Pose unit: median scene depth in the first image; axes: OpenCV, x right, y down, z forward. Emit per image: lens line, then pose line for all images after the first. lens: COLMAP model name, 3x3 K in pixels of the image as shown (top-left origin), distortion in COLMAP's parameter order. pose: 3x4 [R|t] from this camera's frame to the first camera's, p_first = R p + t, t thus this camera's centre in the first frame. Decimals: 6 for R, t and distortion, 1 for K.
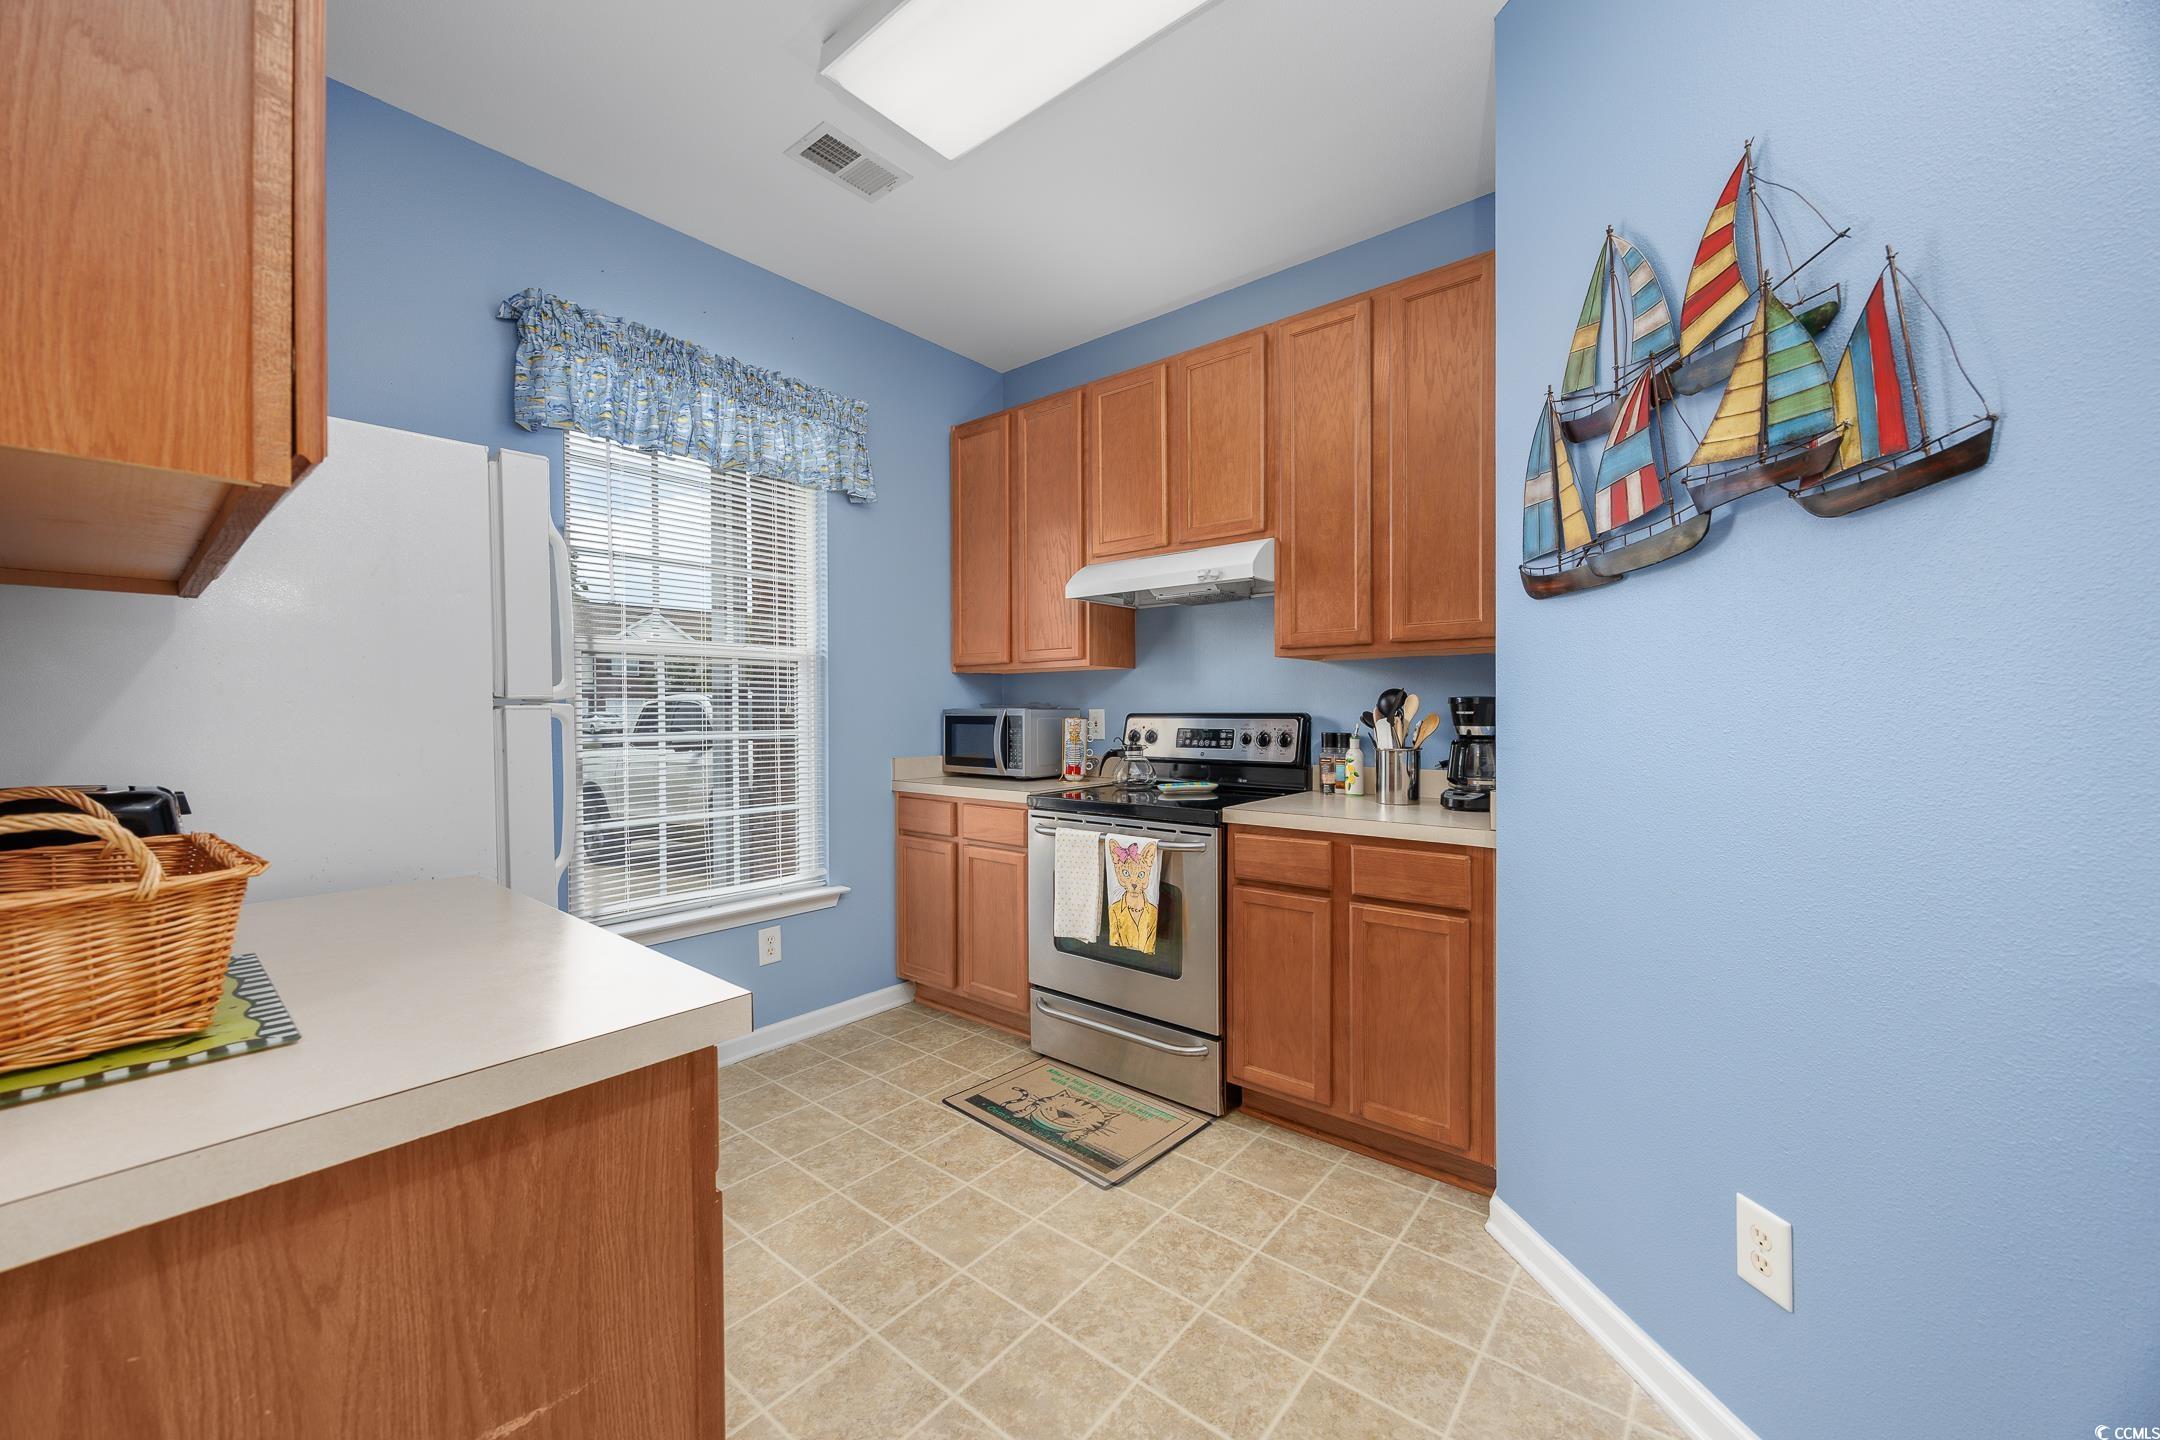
lens RADIAL K [[835.9, 0, 1085.1], [0, 835.9, 707.8], [0, 0, 1]] dist [0.002466, -0.000133]
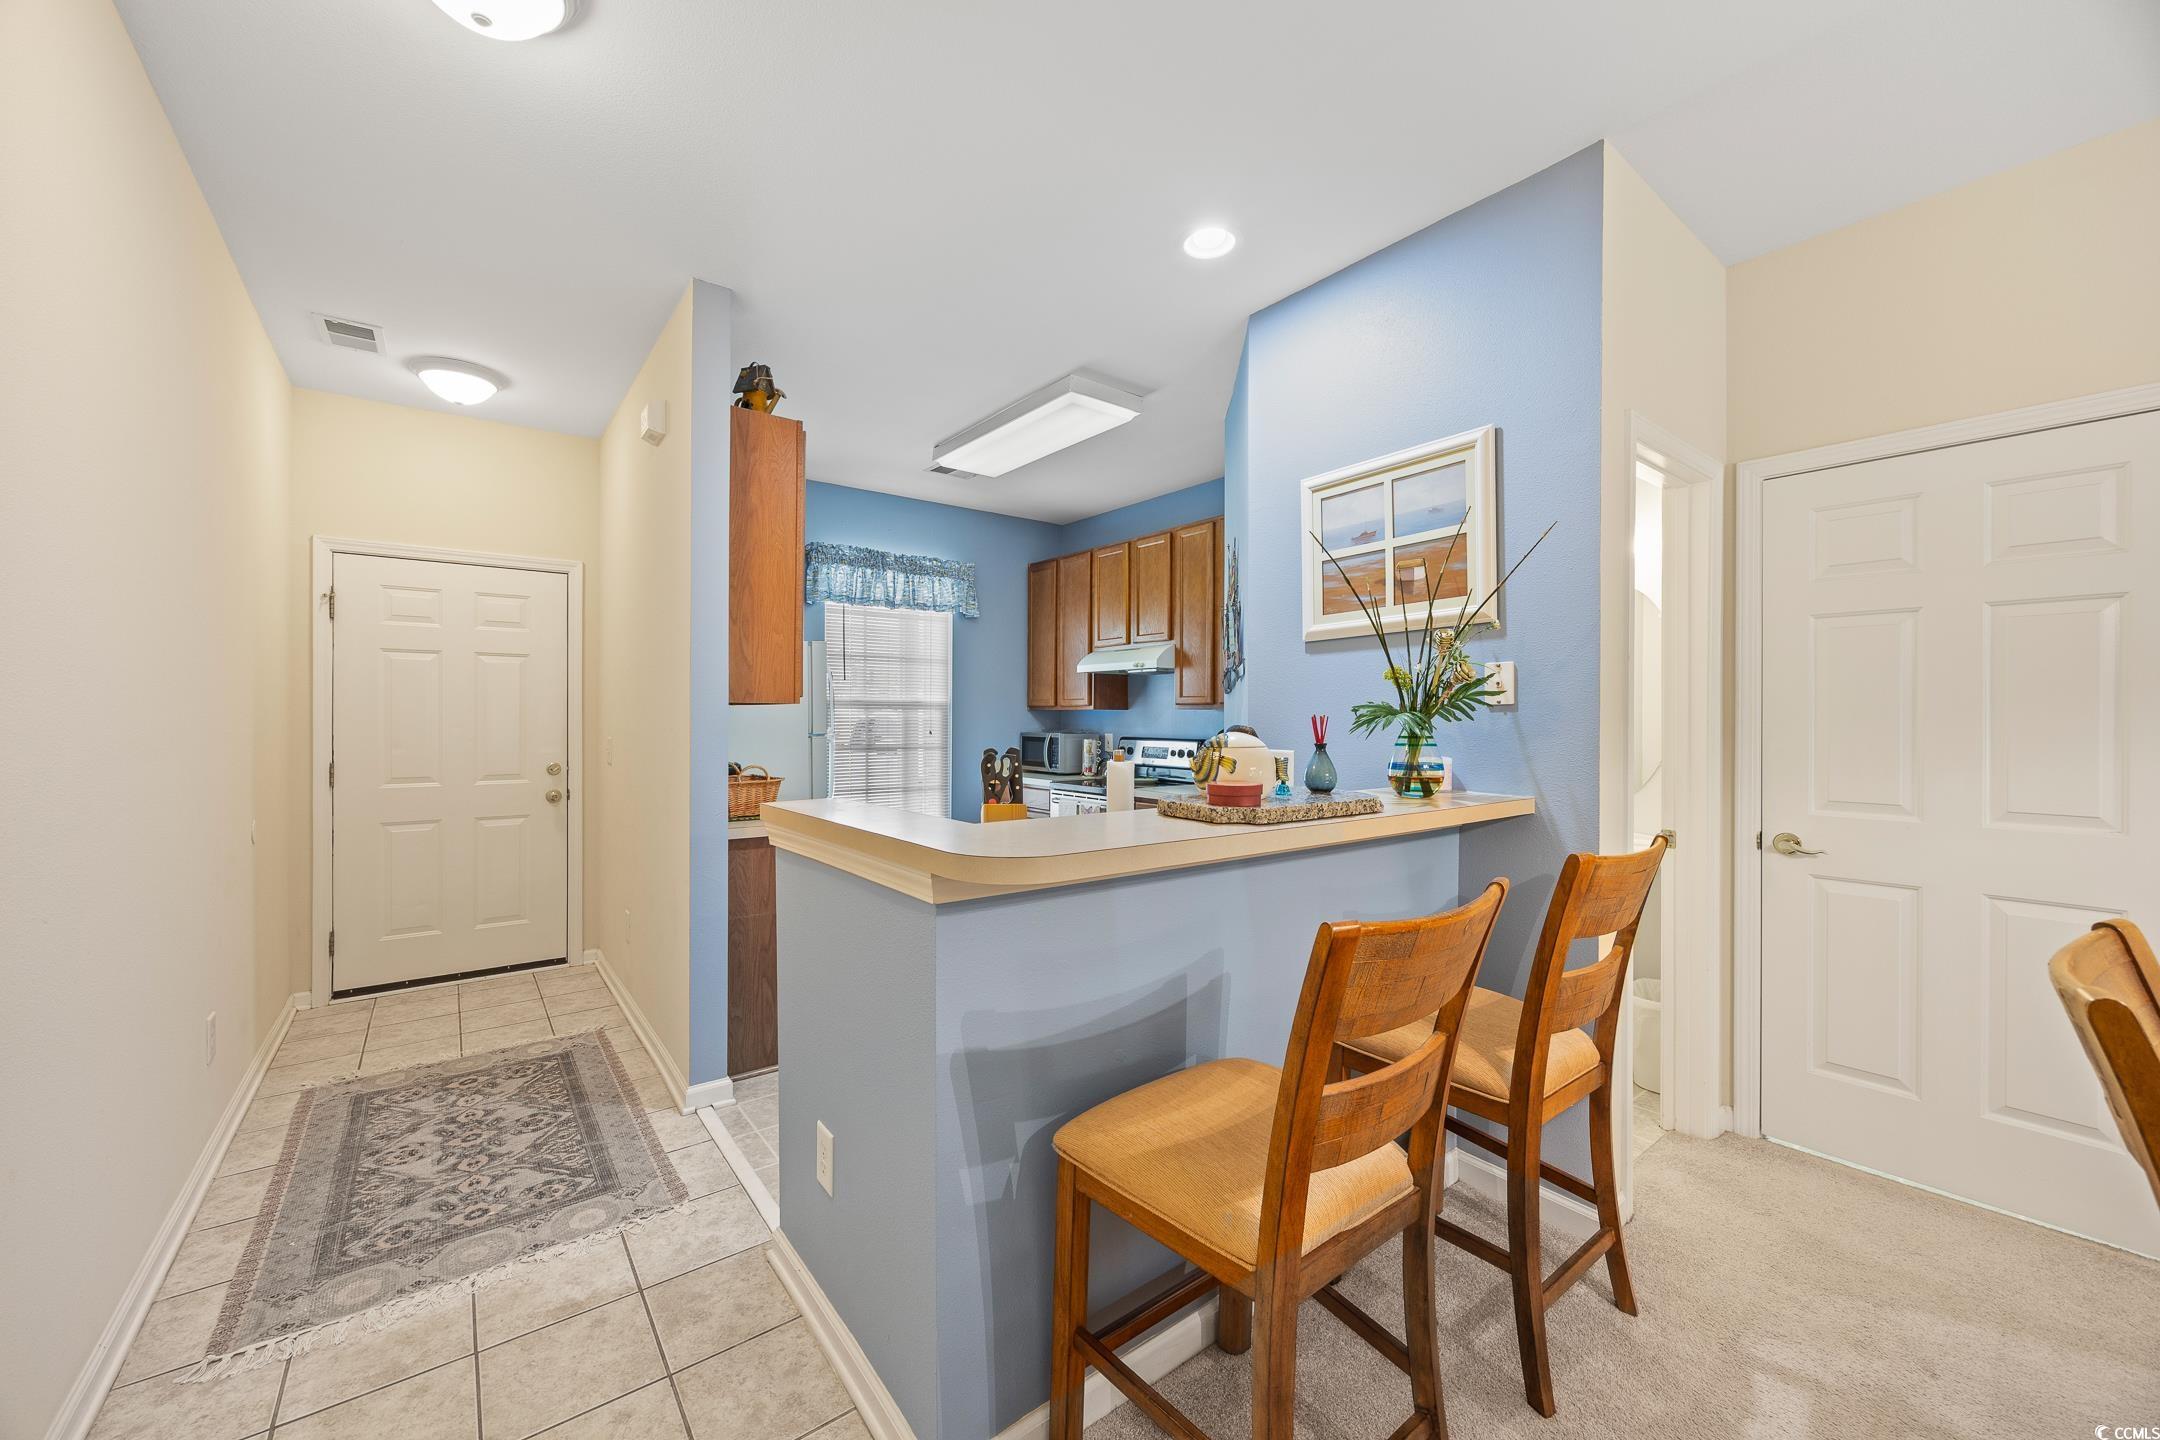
lens RADIAL K [[835.9, 0, 1089.7], [0, 835.9, 725.2], [0, 0, 1]] dist [0.002466, -0.000133]
pose [[0.976615, 0.011448, -0.214692, 0.443828], [-0.009941, 0.999918, 0.008100, -0.037960], [0.214767, -0.005776, 0.976648, -0.843192]]
